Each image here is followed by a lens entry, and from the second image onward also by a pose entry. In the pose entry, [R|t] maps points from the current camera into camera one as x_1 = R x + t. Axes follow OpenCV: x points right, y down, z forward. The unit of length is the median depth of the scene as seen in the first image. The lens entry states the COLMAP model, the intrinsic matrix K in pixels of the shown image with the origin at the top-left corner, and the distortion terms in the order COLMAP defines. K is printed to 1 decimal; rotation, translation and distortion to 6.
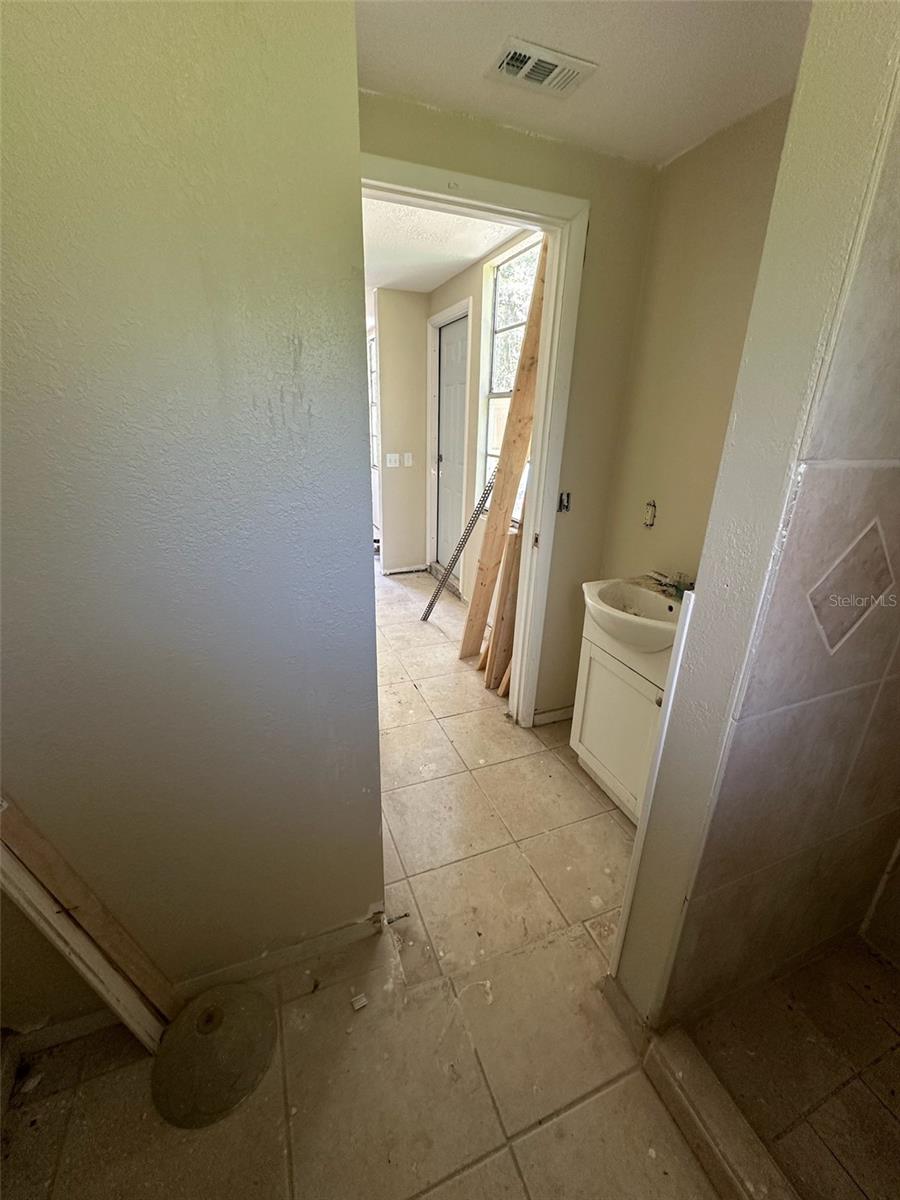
lens RADIAL K [[486.7, 0, 449.3], [0, 486.7, 598.8], [0, 0, 1]] dist [-0.002969, 0.000661]
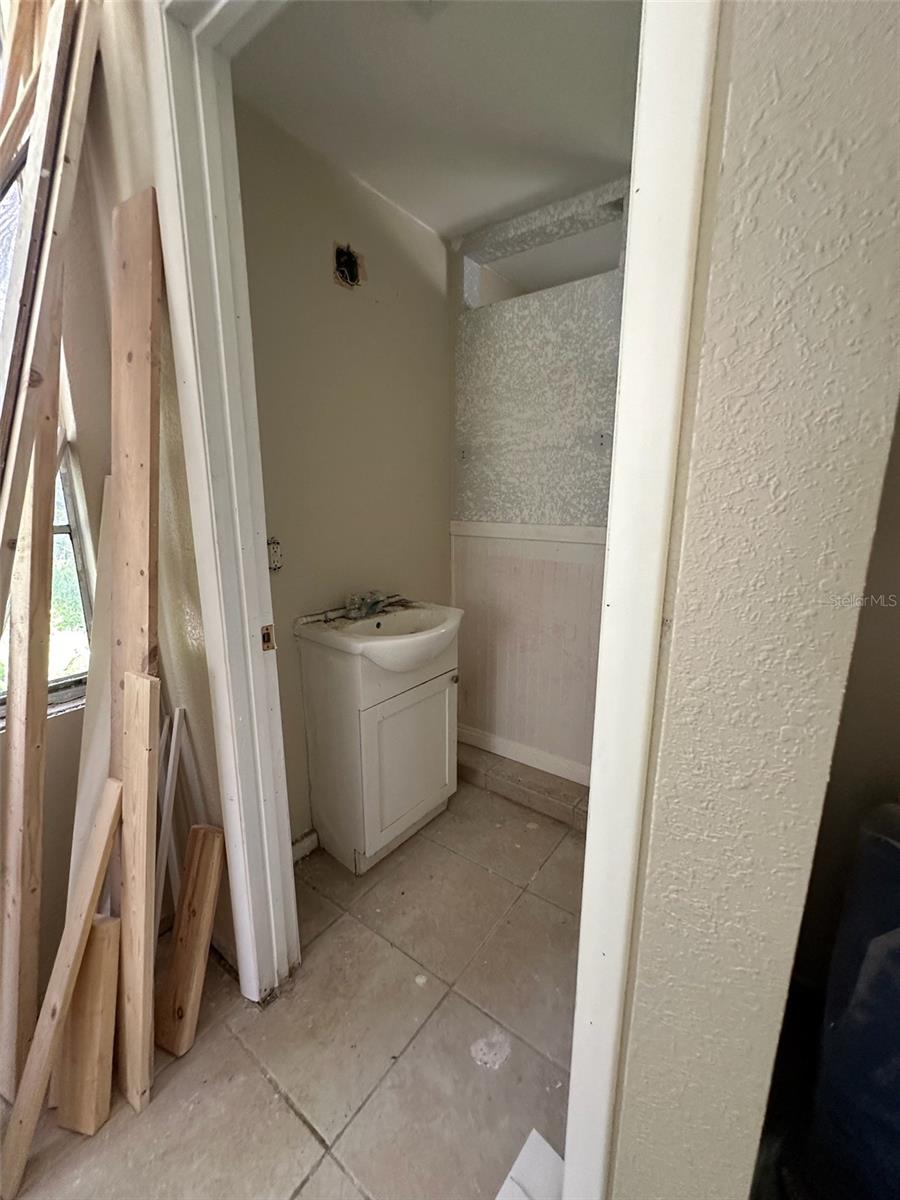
lens RADIAL K [[486.7, 0, 449.0], [0, 486.7, 599.3], [0, 0, 1]] dist [-0.002969, 0.000661]
pose [[-0.519113, -0.198808, 0.831262, -0.364717], [0.291558, 0.873046, 0.390875, -0.308160], [-0.803440, 0.445270, -0.395246, 1.022936]]
